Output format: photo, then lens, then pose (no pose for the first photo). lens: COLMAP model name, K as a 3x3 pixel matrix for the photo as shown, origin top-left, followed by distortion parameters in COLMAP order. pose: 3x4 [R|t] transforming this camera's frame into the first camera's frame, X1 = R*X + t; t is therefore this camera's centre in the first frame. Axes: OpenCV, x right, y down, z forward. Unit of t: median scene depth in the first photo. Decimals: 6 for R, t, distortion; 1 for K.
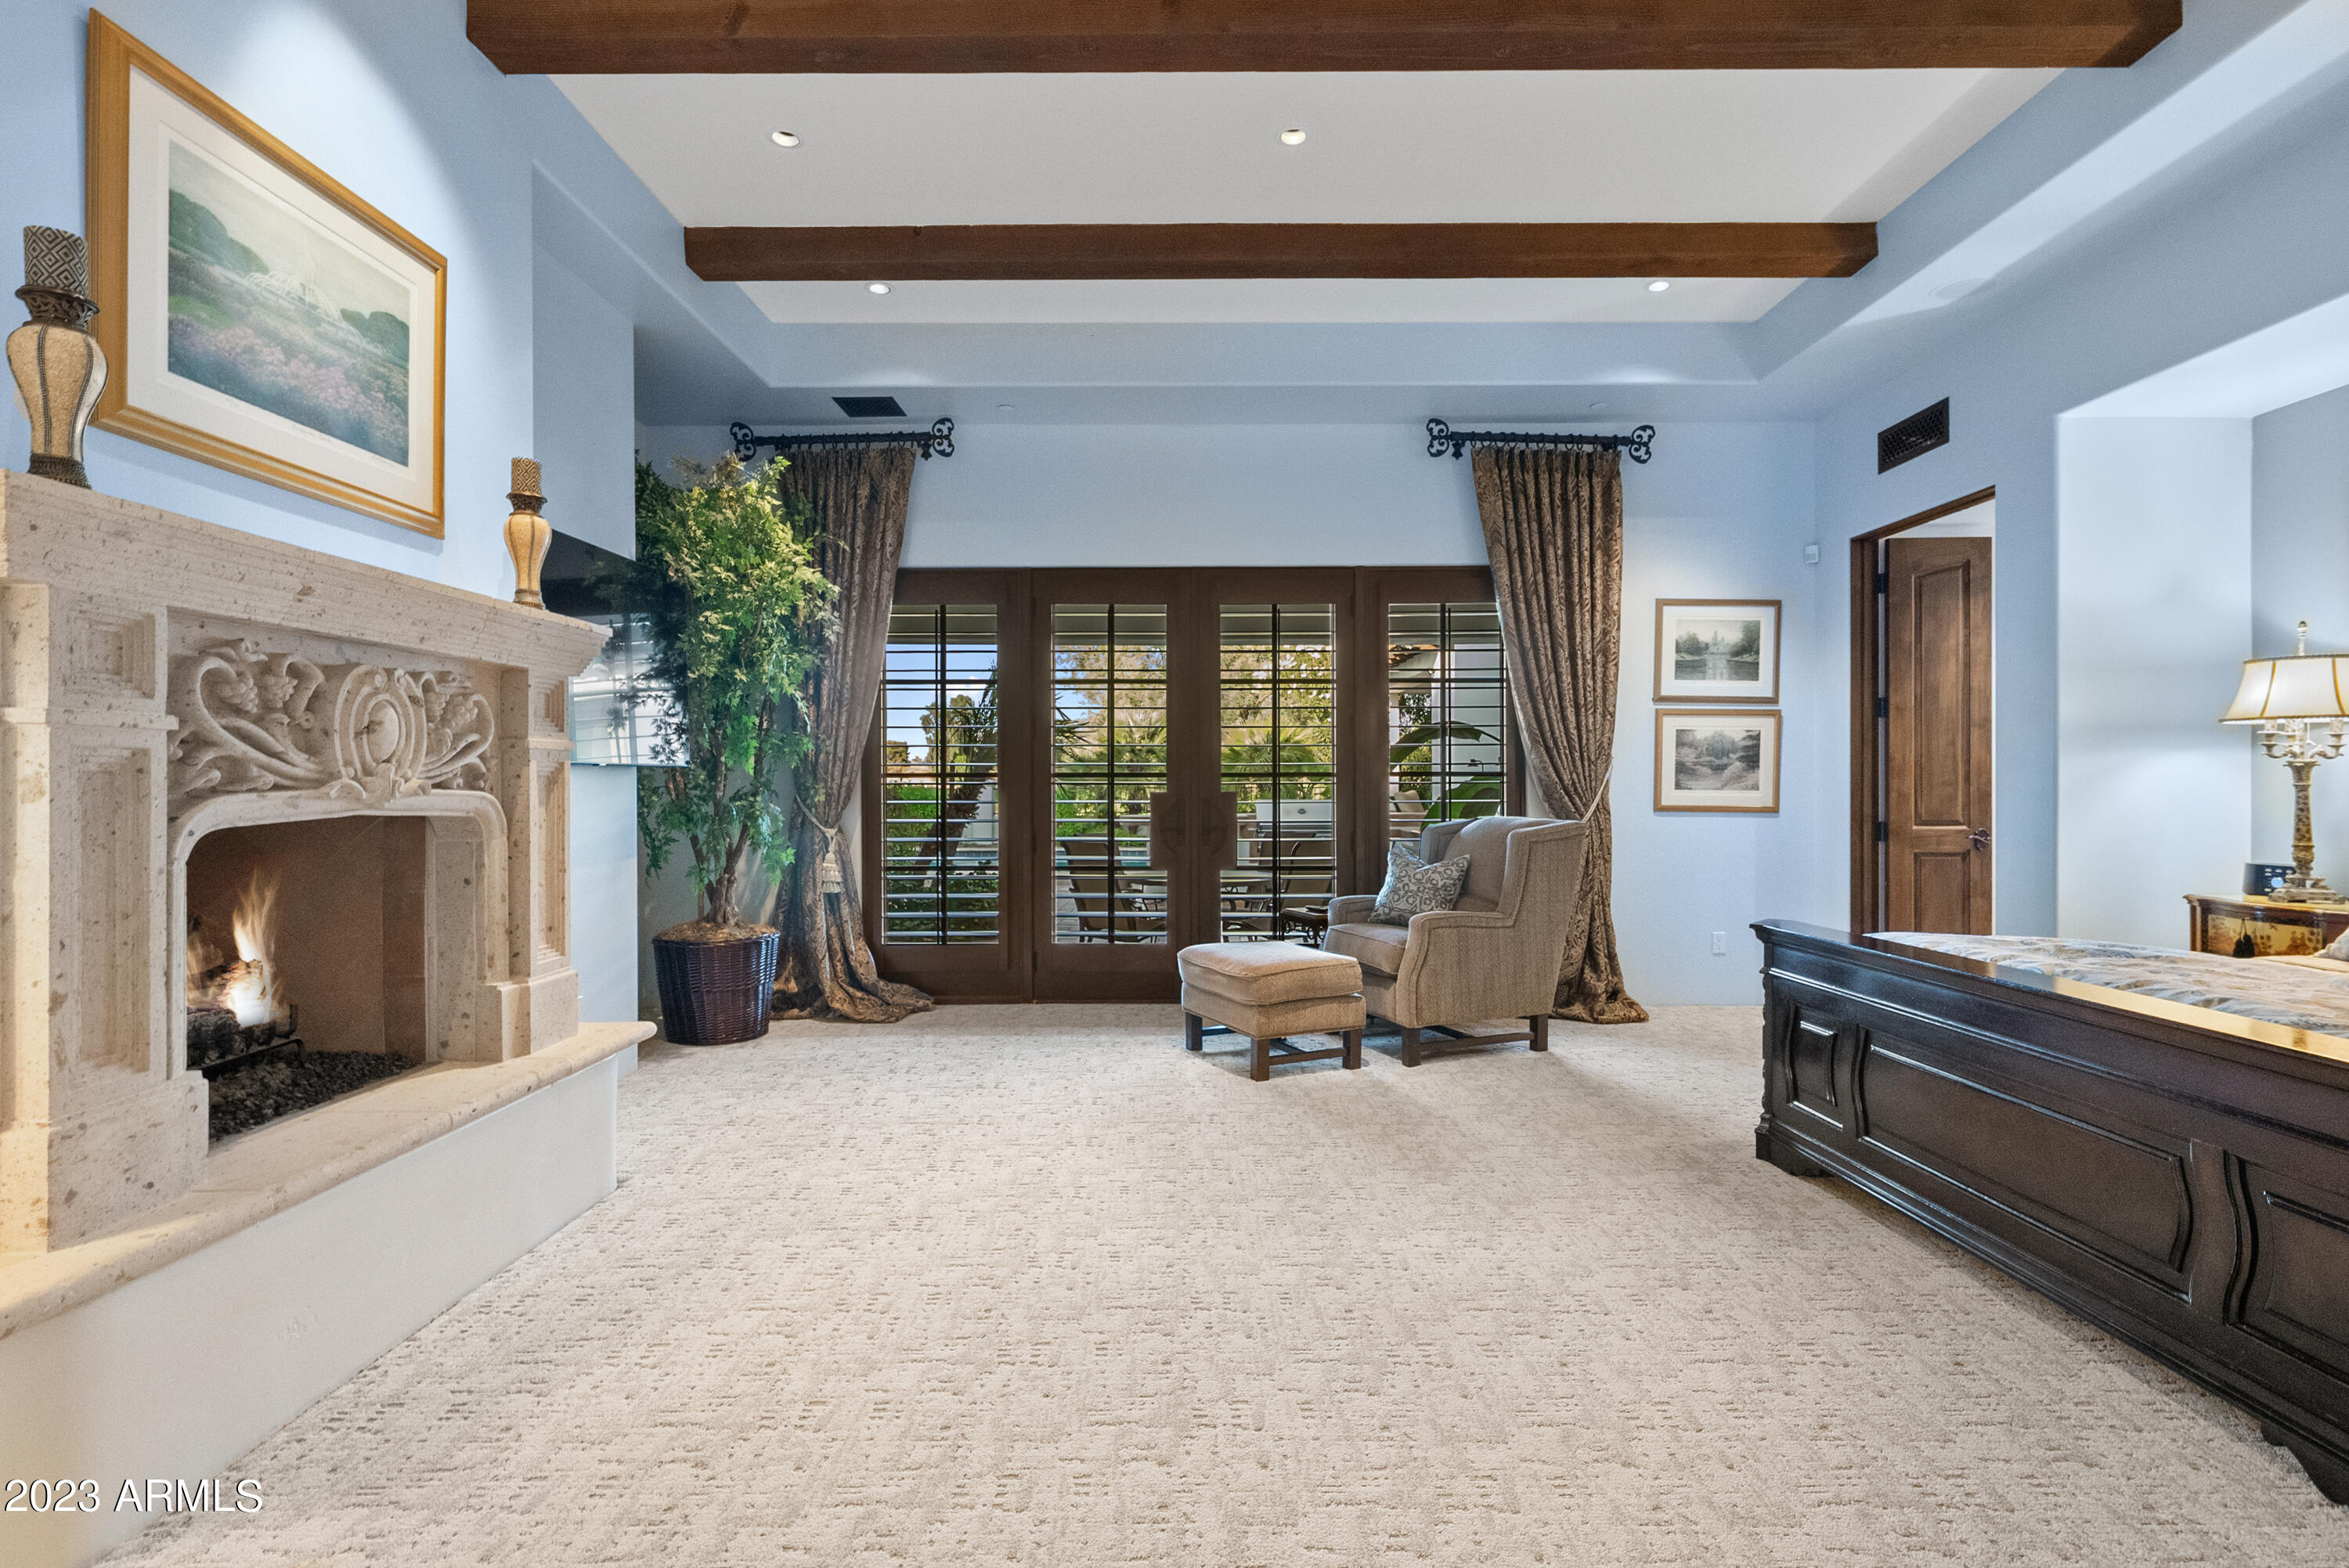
lens RADIAL K [[1100.1, 0, 1170.7], [0, 1100.1, 783.7], [0, 0, 1]] dist [0.004633, -0.000648]
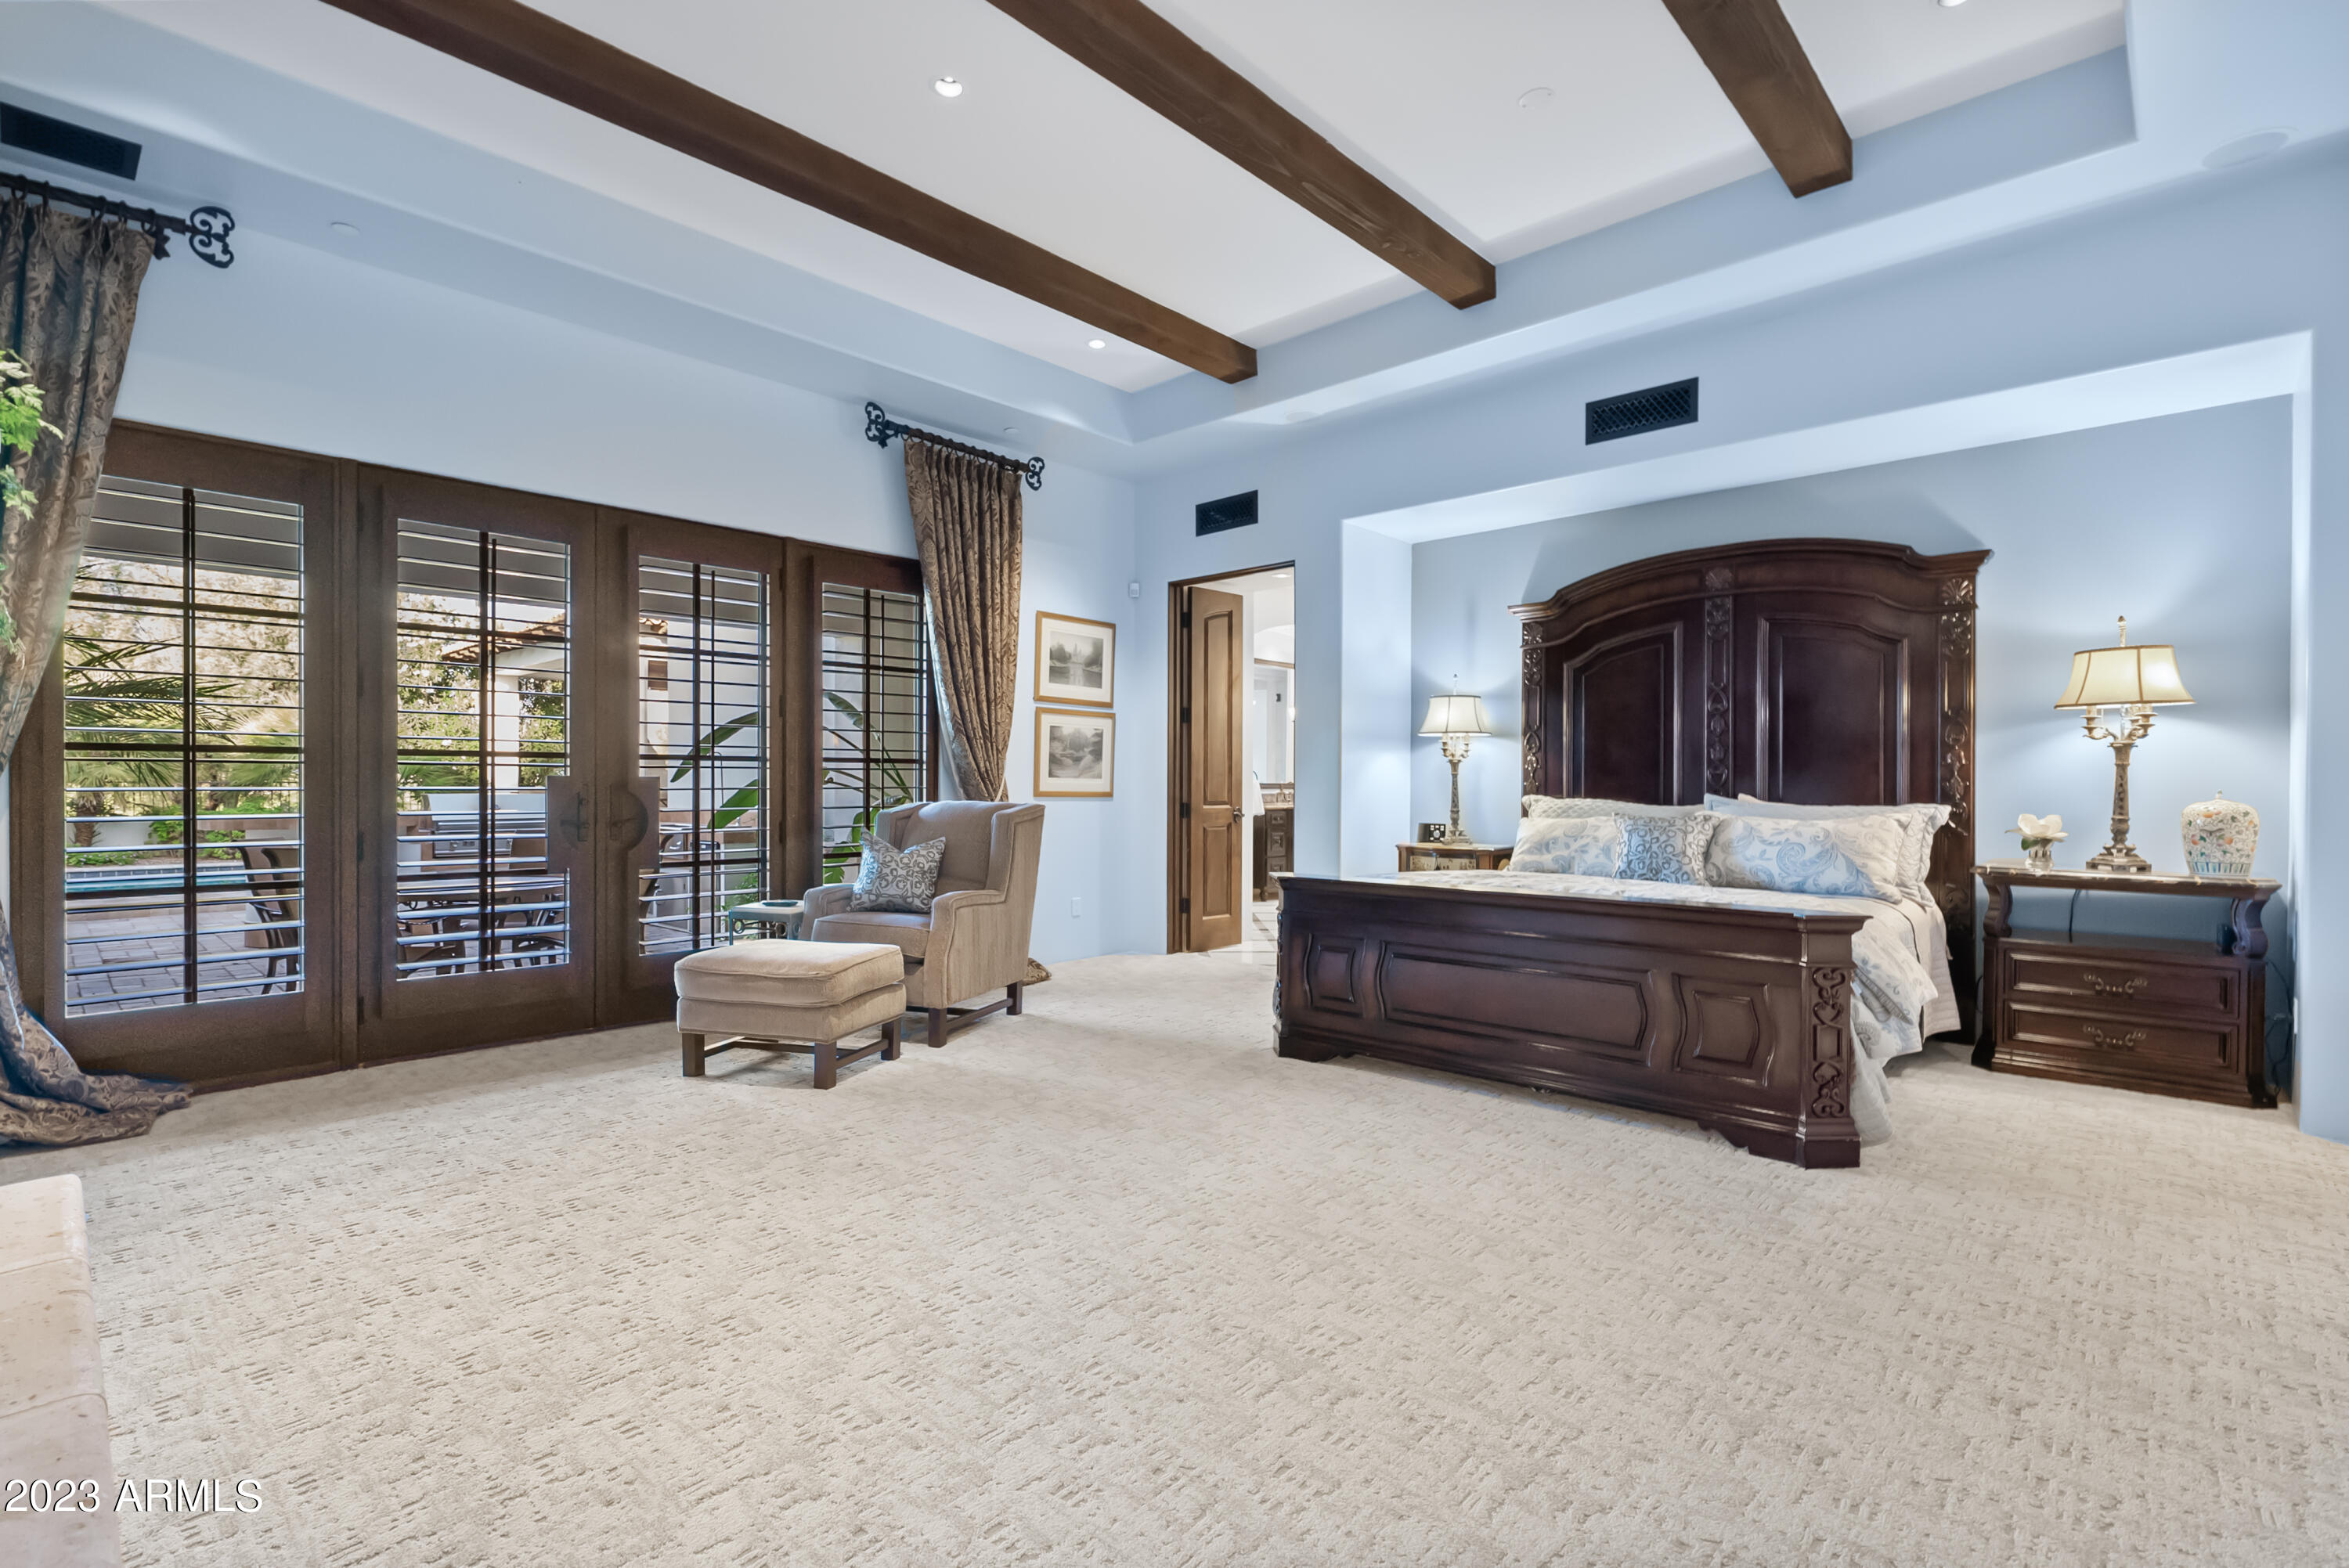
lens RADIAL K [[1070.2, 0, 1167.9], [0, 1070.2, 789.9], [0, 0, 1]] dist [0.003185, 0.000009]
pose [[0.688539, -0.001193, 0.725198, -0.318922], [-0.004337, 0.999974, 0.005763, 0.013249], [-0.725186, -0.007113, 0.688516, 0.157963]]
